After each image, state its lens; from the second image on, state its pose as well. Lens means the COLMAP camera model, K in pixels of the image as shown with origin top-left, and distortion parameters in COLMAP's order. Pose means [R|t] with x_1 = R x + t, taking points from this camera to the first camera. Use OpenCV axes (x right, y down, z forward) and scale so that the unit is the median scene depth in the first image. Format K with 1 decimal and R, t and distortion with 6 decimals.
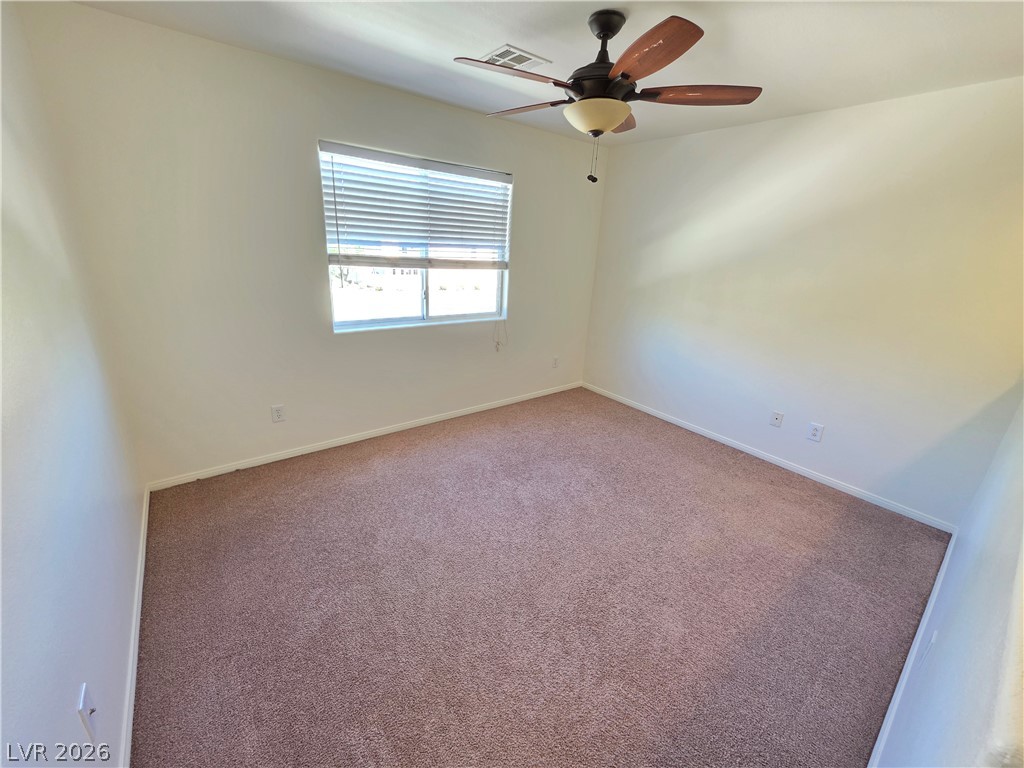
lens RADIAL K [[409.7, 0, 509.2], [0, 409.7, 385.0], [0, 0, 1]] dist [0.000837, 0.001077]
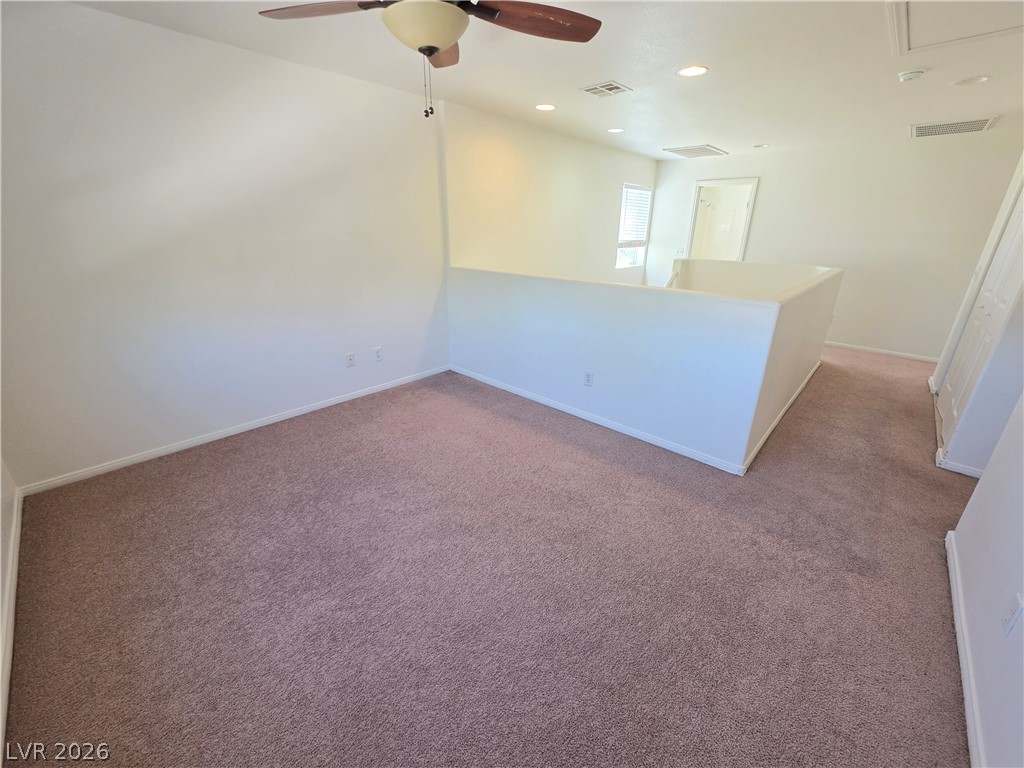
lens RADIAL K [[409.7, 0, 509.4], [0, 409.7, 380.6], [0, 0, 1]] dist [0.000837, 0.001077]
pose [[-0.152582, -0.404418, 0.901757, -0.481792], [0.309510, 0.846986, 0.432225, -0.235828], [-0.938574, 0.345053, -0.004063, 0.659035]]
